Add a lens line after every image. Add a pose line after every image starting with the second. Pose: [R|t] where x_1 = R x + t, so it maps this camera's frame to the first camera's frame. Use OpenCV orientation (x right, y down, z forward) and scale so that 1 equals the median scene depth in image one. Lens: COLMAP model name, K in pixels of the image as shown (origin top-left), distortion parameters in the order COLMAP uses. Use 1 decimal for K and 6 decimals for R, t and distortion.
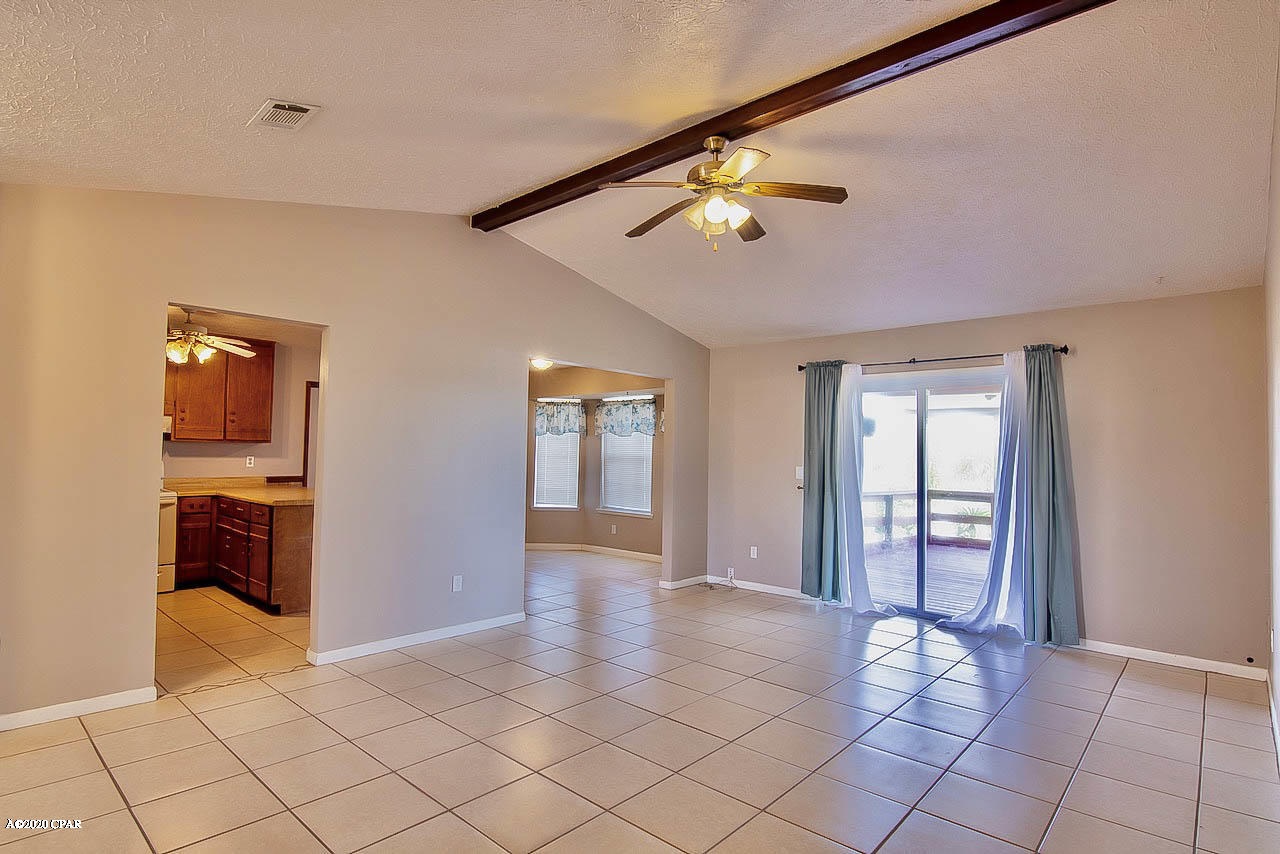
lens RADIAL K [[656.9, 0, 619.0], [0, 656.9, 428.9], [0, 0, 1]] dist [-0.012791, -0.008940]
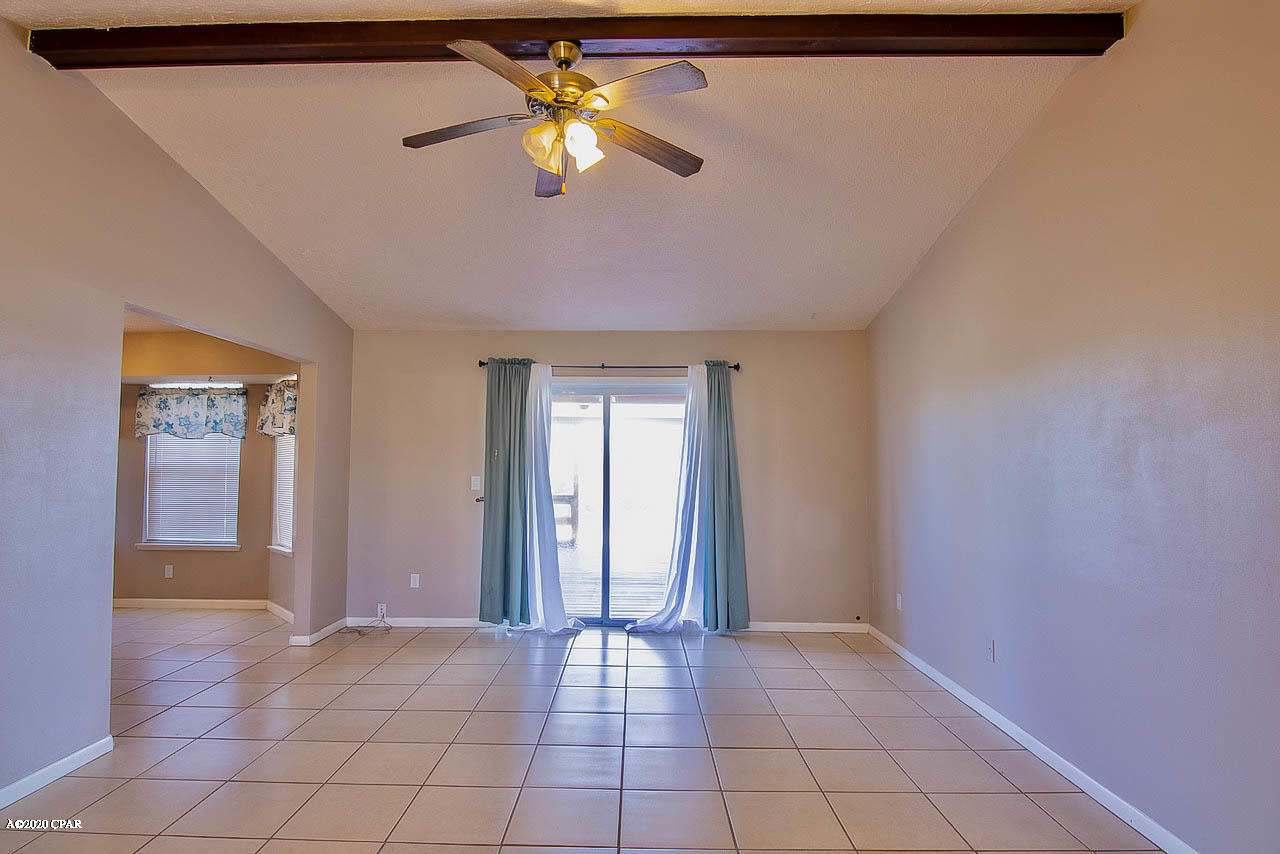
lens RADIAL K [[656.9, 0, 632.9], [0, 656.9, 430.4], [0, 0, 1]] dist [-0.012791, -0.008940]
pose [[0.735502, 0.021722, 0.677174, -0.166006], [-0.016972, 0.999763, -0.013636, 0.005066], [-0.677310, -0.001463, 0.735696, 0.218301]]
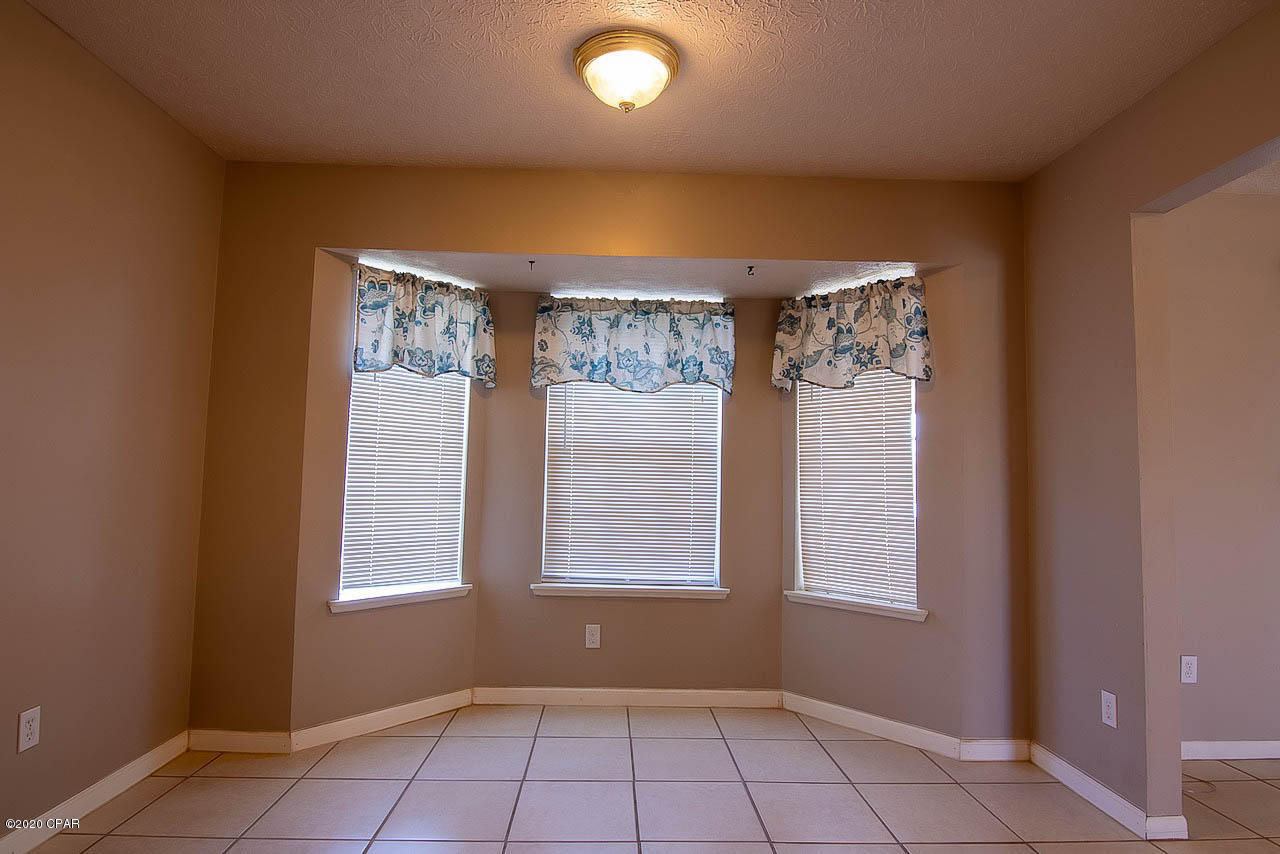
lens RADIAL K [[656.9, 0, 633.1], [0, 656.9, 429.8], [0, 0, 1]] dist [-0.012791, -0.008940]
pose [[0.710994, 0.045097, 0.701750, -0.372399], [-0.038538, 0.998941, -0.025150, 0.060679], [-0.702141, -0.009163, 0.711979, 1.015880]]
